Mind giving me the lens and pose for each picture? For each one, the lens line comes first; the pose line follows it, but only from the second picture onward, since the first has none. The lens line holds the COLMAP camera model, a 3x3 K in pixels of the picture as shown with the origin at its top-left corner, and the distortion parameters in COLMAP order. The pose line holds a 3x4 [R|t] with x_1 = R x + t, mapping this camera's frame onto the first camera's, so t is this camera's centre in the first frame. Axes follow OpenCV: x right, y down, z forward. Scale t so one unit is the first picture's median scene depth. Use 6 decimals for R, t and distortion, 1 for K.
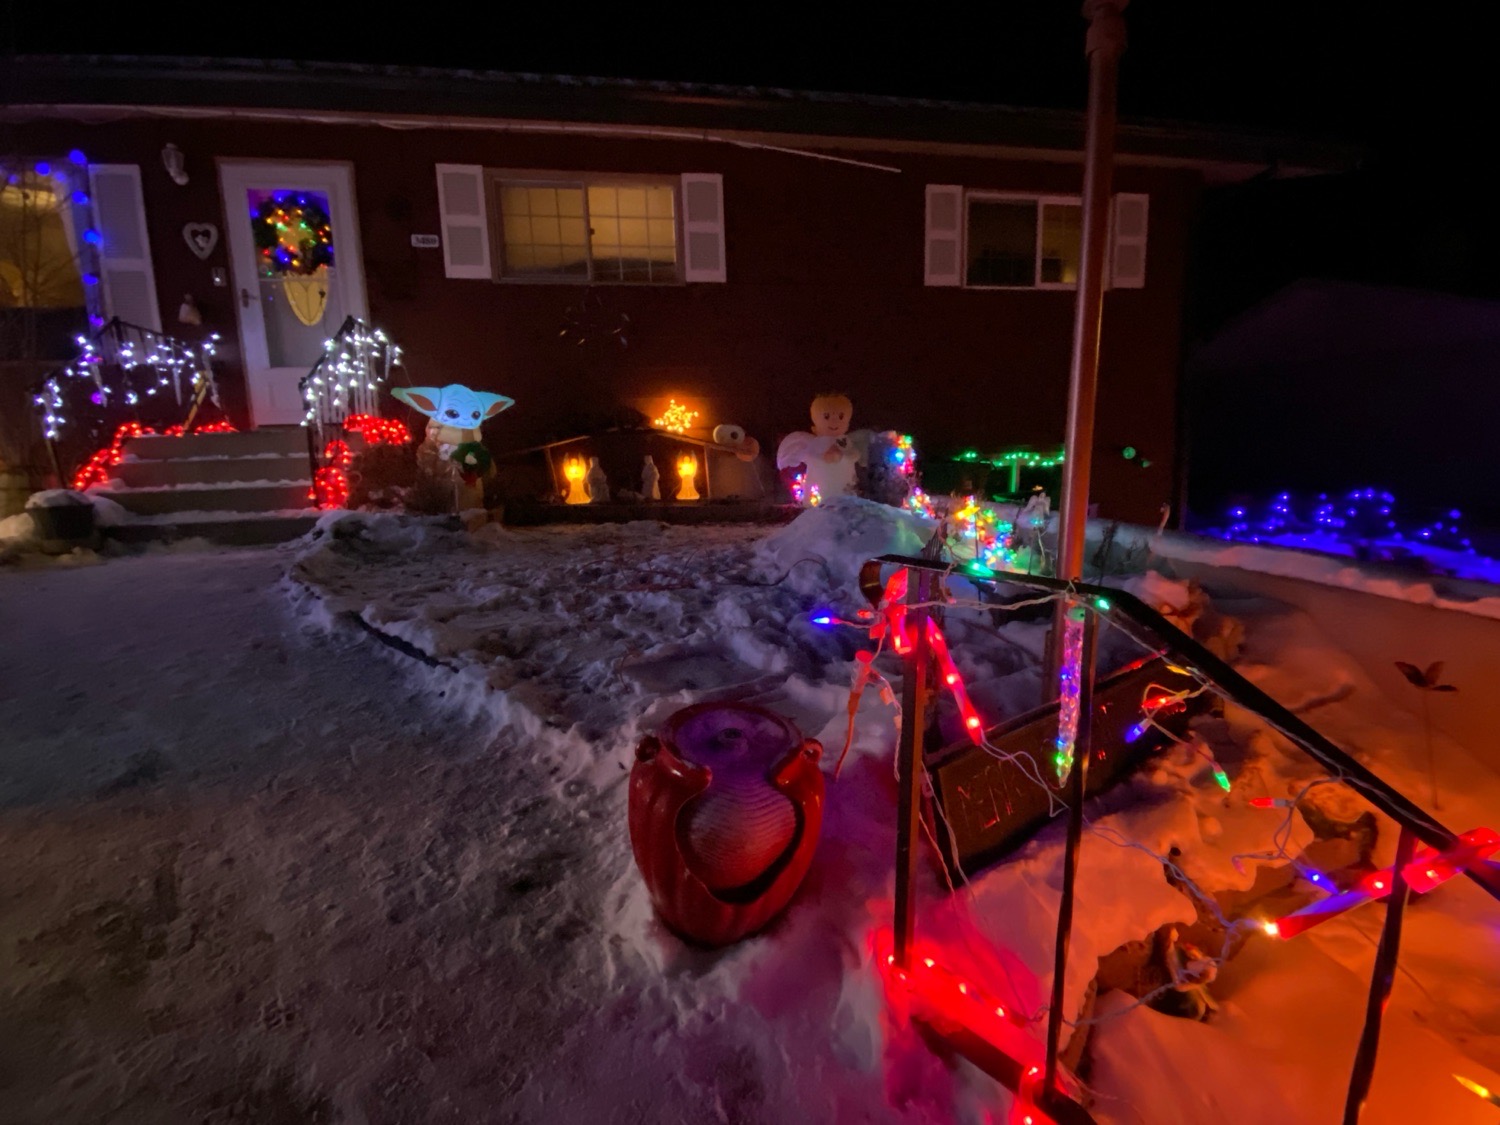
lens RADIAL K [[708.8, 0, 745.4], [0, 708.8, 555.6], [0, 0, 1]] dist [0.019098, -0.019908]
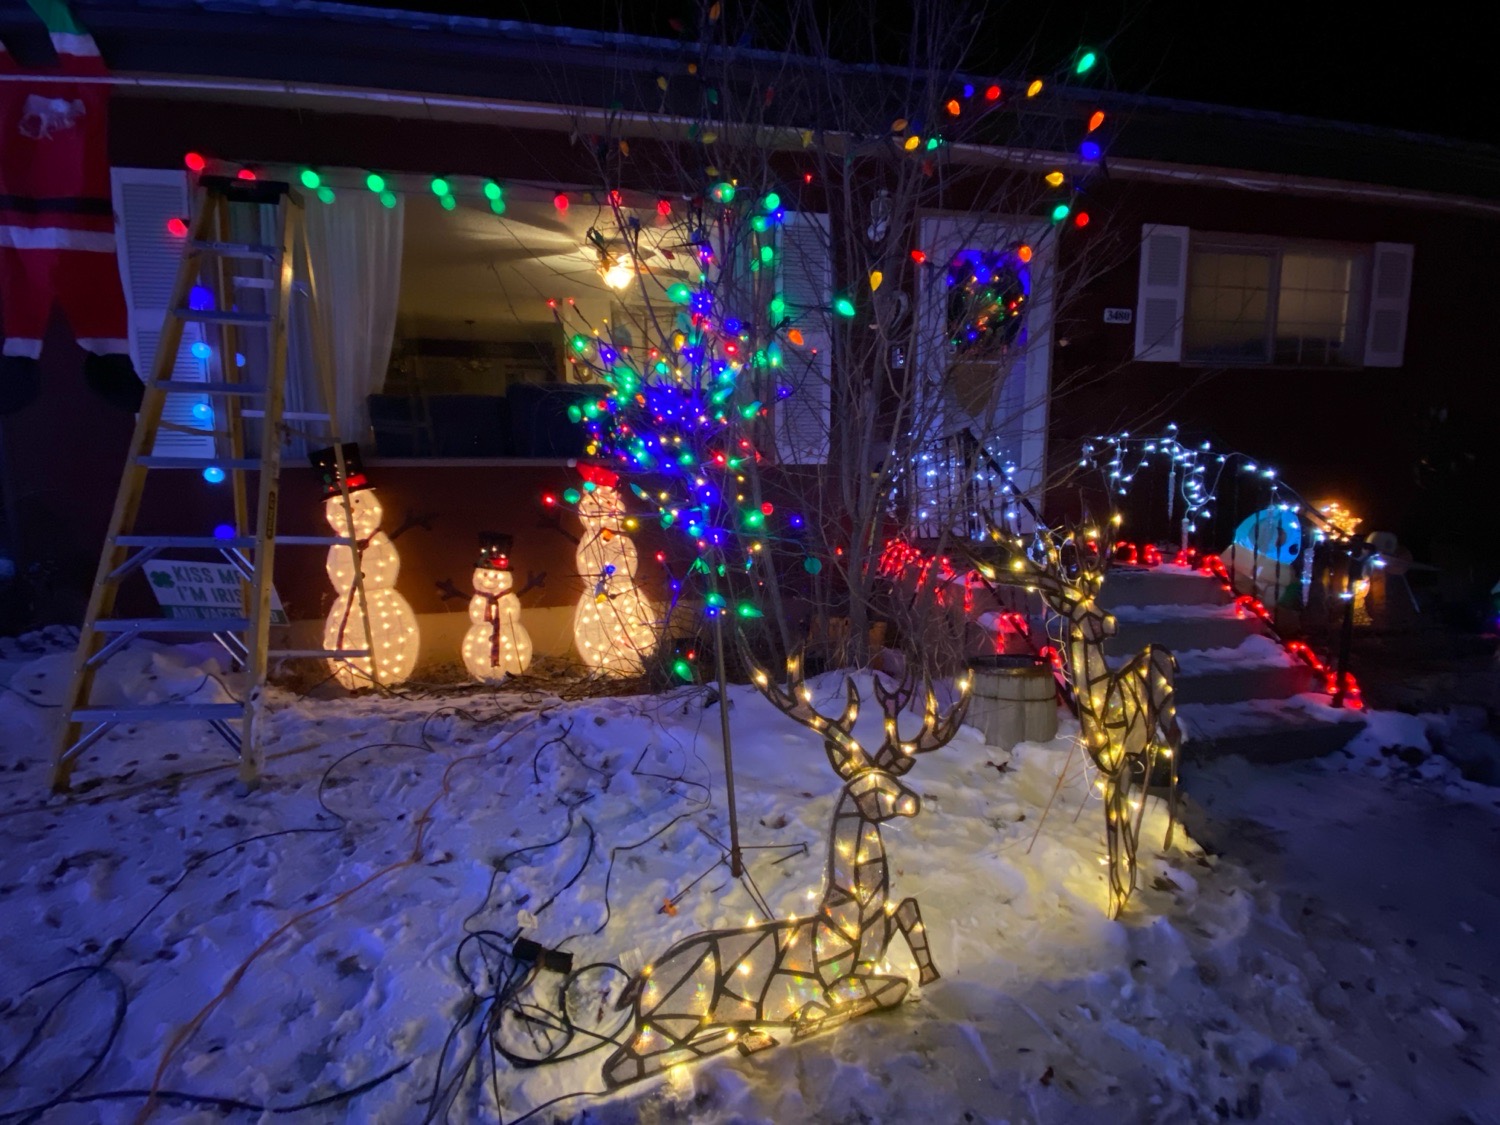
lens RADIAL K [[708.8, 0, 745.4], [0, 708.8, 555.6], [0, 0, 1]] dist [0.019098, -0.019908]
pose [[0.999063, 0.009831, 0.042142, -0.954312], [-0.008817, 0.999668, -0.024193, -0.150662], [-0.042366, 0.023798, 0.998819, 0.218727]]
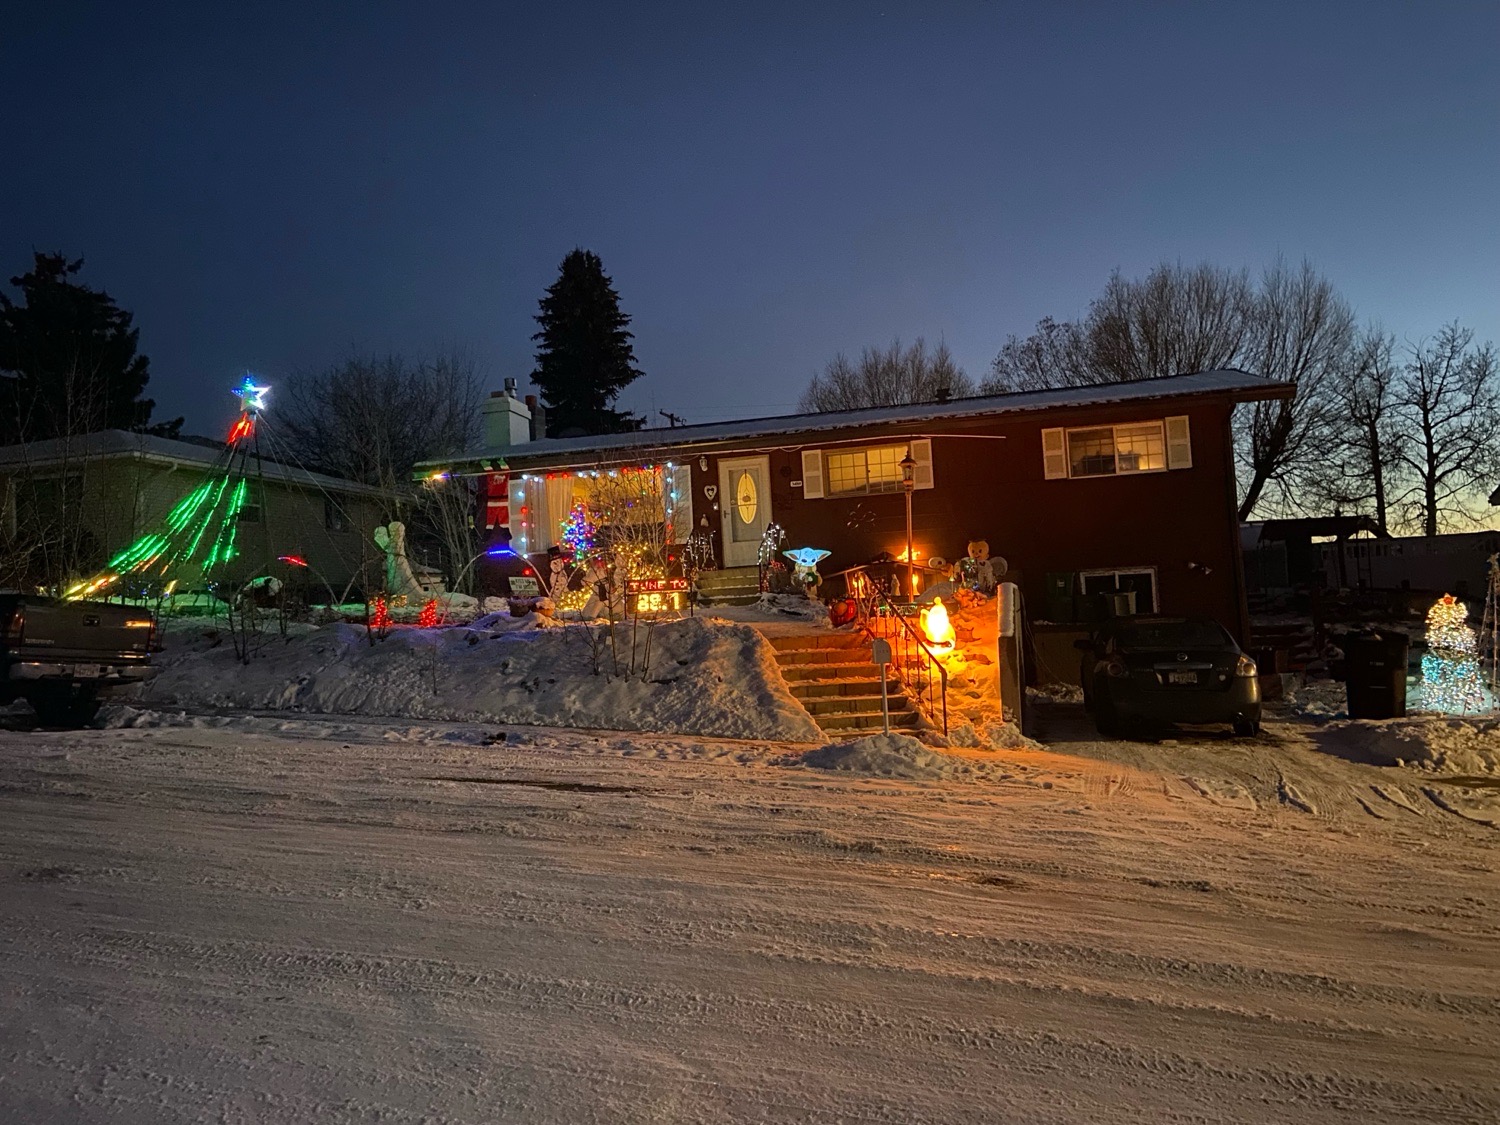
lens RADIAL K [[1125.9, 0, 750.0], [0, 1125.9, 562.5], [0, 0, 1]] dist [0.000515, -0.000070]
pose [[0.917678, -0.038950, -0.395410, 0.868014], [-0.034838, 0.983463, -0.177730, 0.470429], [0.395794, 0.176874, 0.901145, -2.365470]]
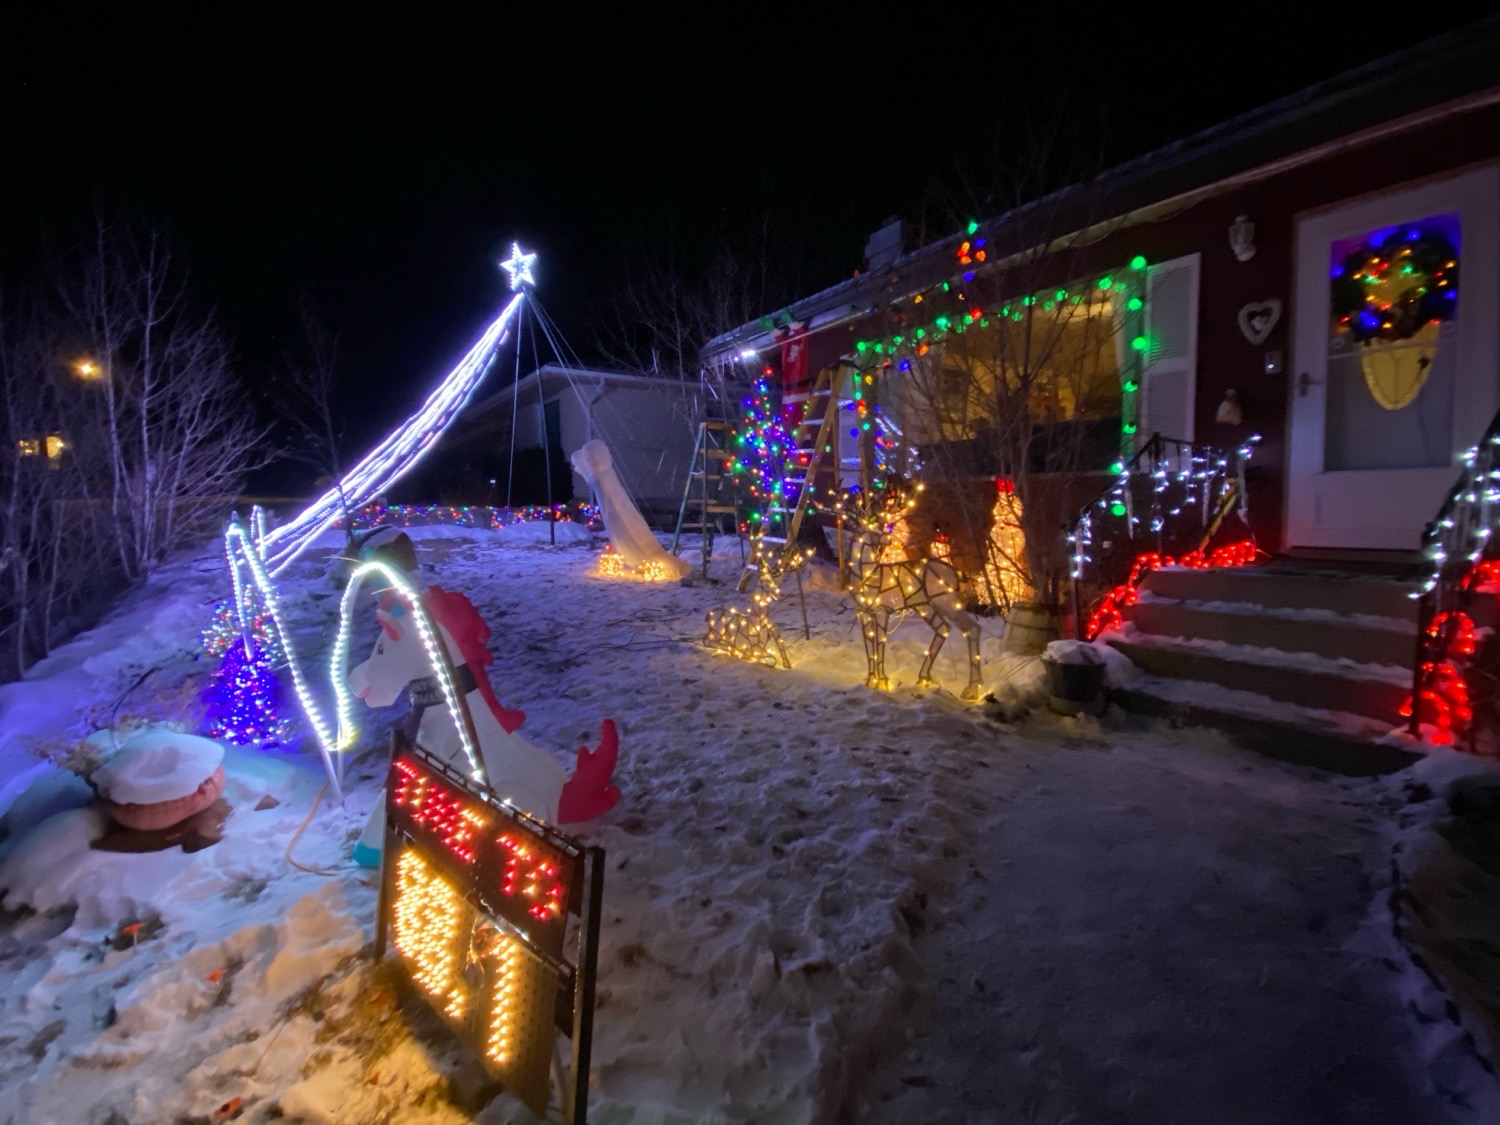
lens RADIAL K [[708.8, 0, 745.4], [0, 708.8, 555.6], [0, 0, 1]] dist [0.019098, -0.019908]
pose [[0.376574, 0.085851, -0.922400, -0.206648], [-0.149603, 0.988263, 0.030905, -0.113451], [0.914227, 0.126356, 0.384997, 0.175395]]
